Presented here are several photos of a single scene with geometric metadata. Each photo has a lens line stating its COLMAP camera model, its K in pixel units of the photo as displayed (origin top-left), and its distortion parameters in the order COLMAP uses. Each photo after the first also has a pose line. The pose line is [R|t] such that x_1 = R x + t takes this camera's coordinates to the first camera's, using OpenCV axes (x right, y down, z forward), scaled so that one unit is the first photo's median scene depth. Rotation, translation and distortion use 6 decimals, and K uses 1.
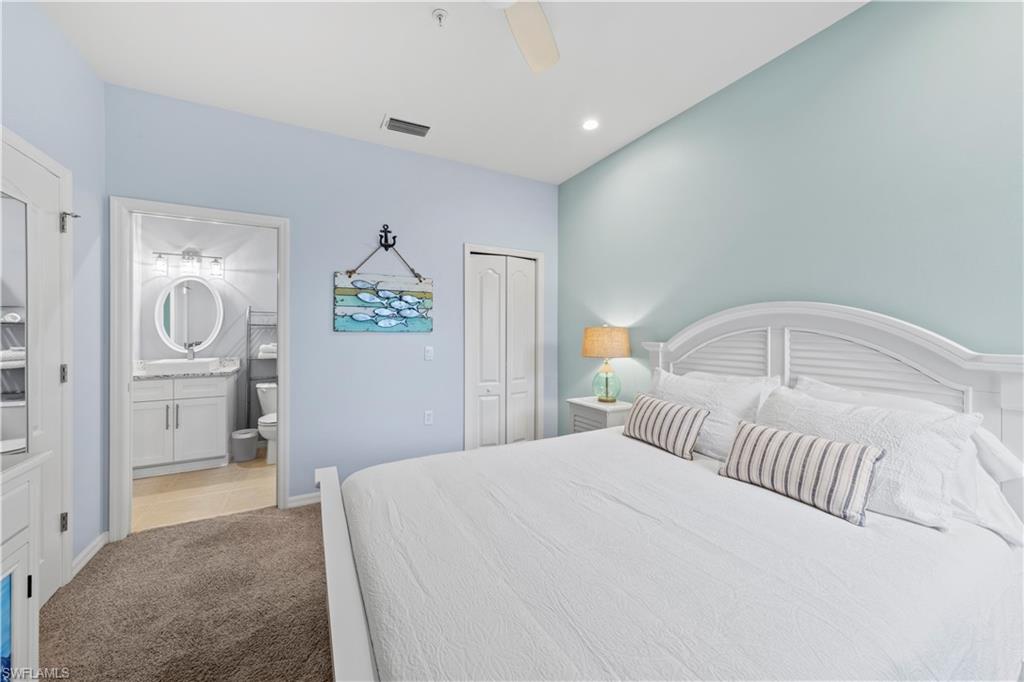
lens RADIAL K [[365.3, 0, 510.1], [0, 365.3, 336.7], [0, 0, 1]] dist [0.002531, 0.000088]
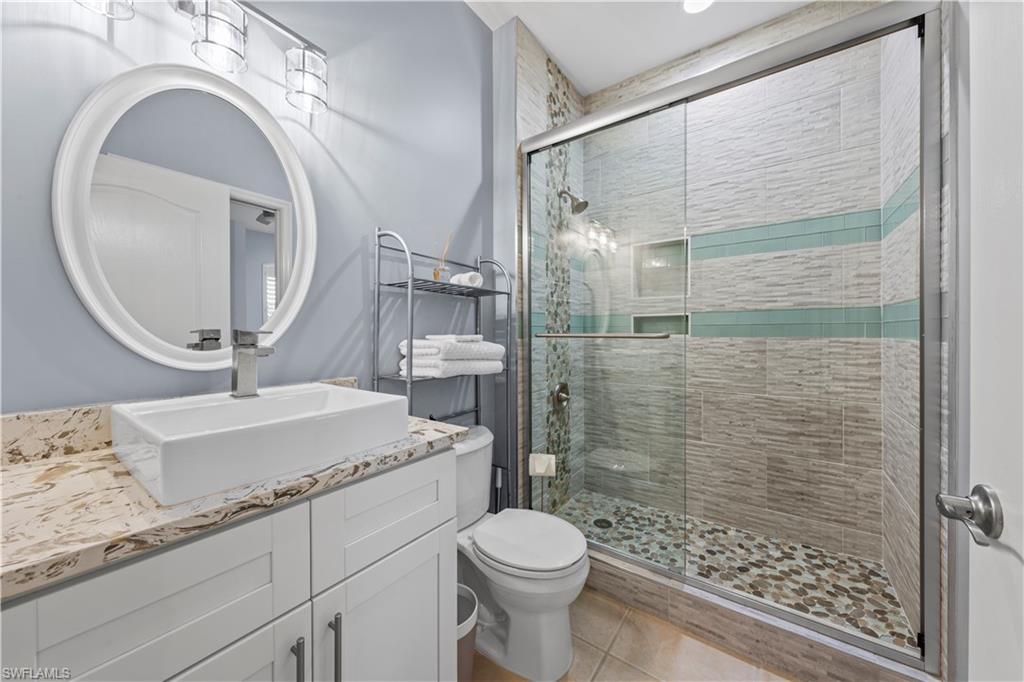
lens RADIAL K [[365.3, 0, 512.8], [0, 365.3, 336.7], [0, 0, 1]] dist [0.002531, 0.000088]
pose [[0.902243, -0.003035, 0.431217, -0.776494], [0.002127, 0.999994, 0.002589, 0.020371], [-0.431223, -0.001419, 0.902244, 0.654922]]
